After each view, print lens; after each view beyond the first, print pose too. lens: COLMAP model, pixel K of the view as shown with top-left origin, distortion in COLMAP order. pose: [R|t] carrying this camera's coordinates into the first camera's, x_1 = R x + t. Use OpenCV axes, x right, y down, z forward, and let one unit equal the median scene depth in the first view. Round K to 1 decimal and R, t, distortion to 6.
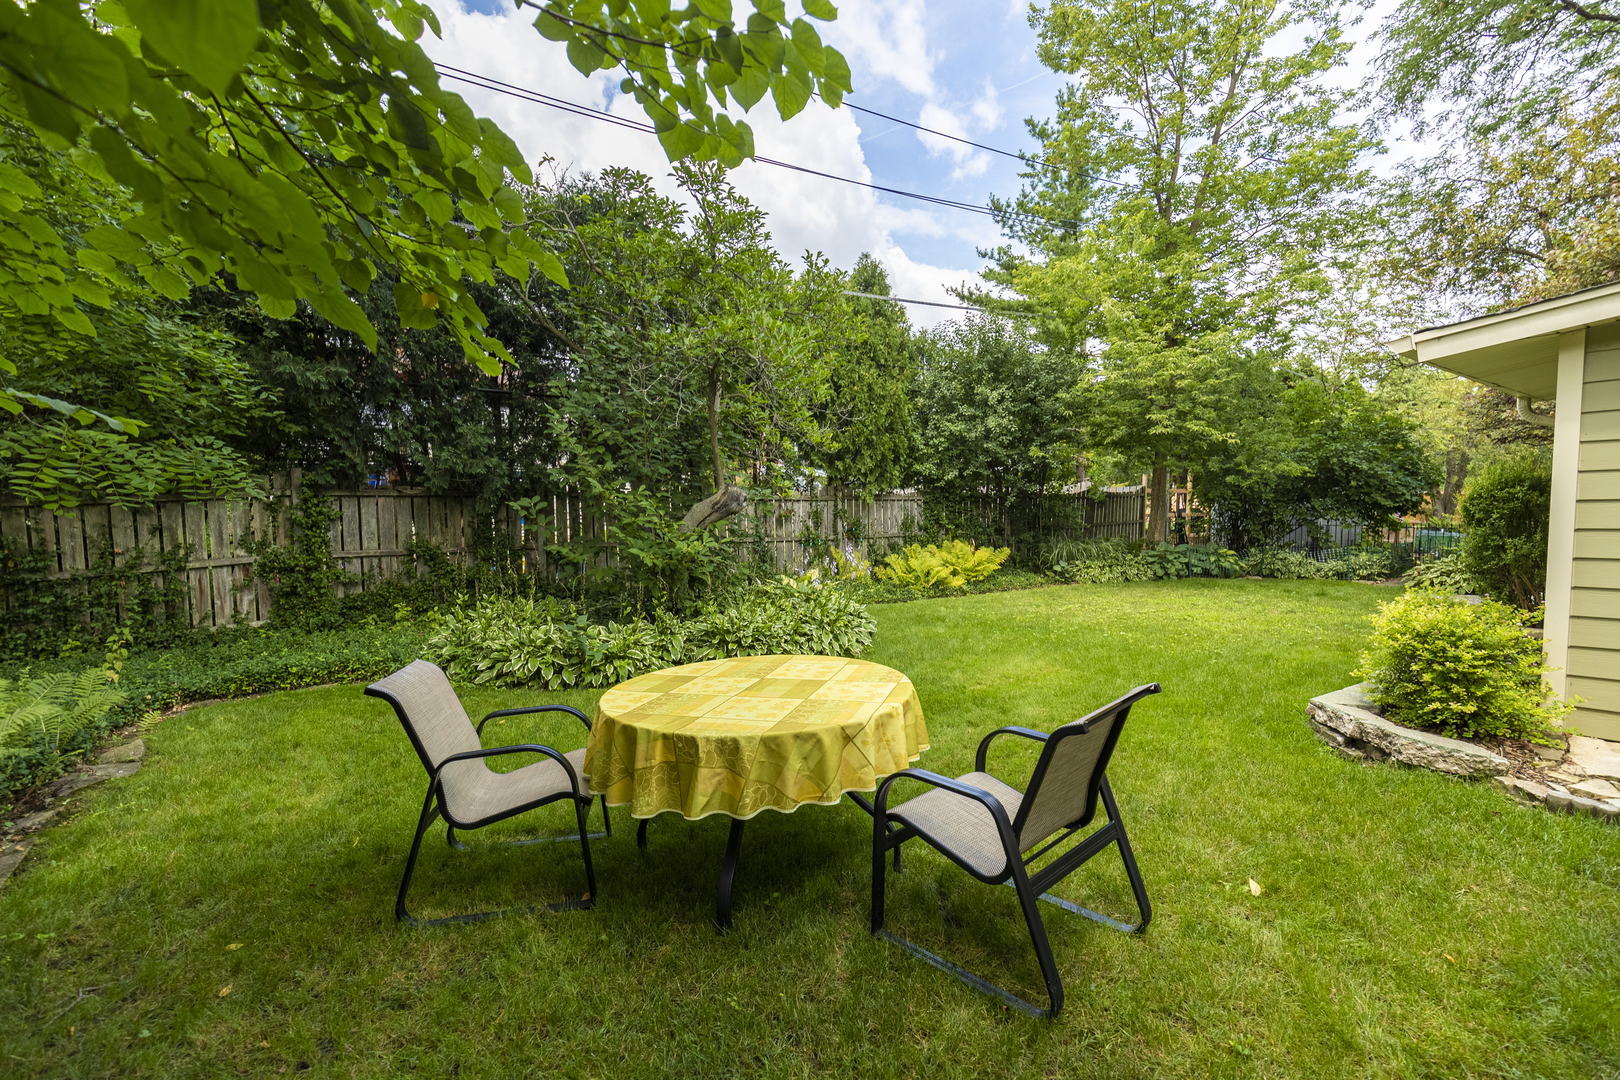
lens RADIAL K [[736.5, 0, 814.4], [0, 736.5, 549.7], [0, 0, 1]] dist [0.004959, 0.000390]
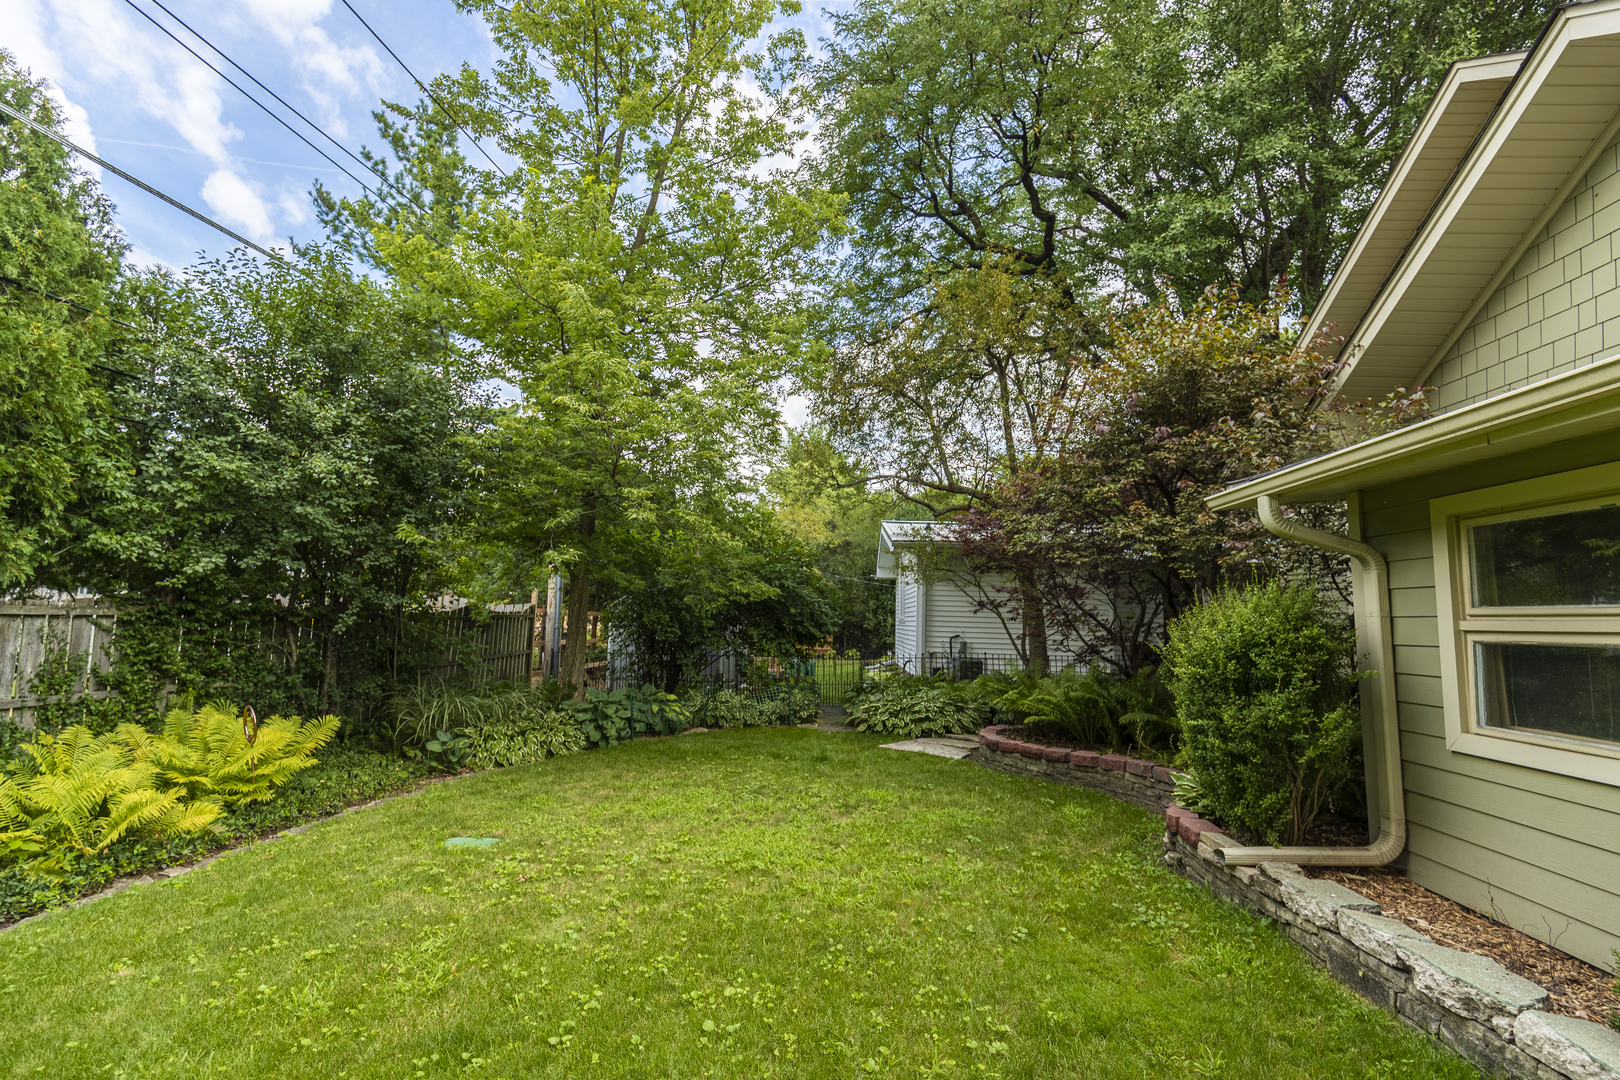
lens RADIAL K [[736.5, 0, 814.4], [0, 736.5, 549.7], [0, 0, 1]] dist [0.004959, 0.000390]
pose [[0.646268, 0.094062, 0.757291, 0.080718], [0.029053, 0.988622, -0.147590, -0.031090], [-0.762557, 0.117384, 0.636182, 0.412487]]
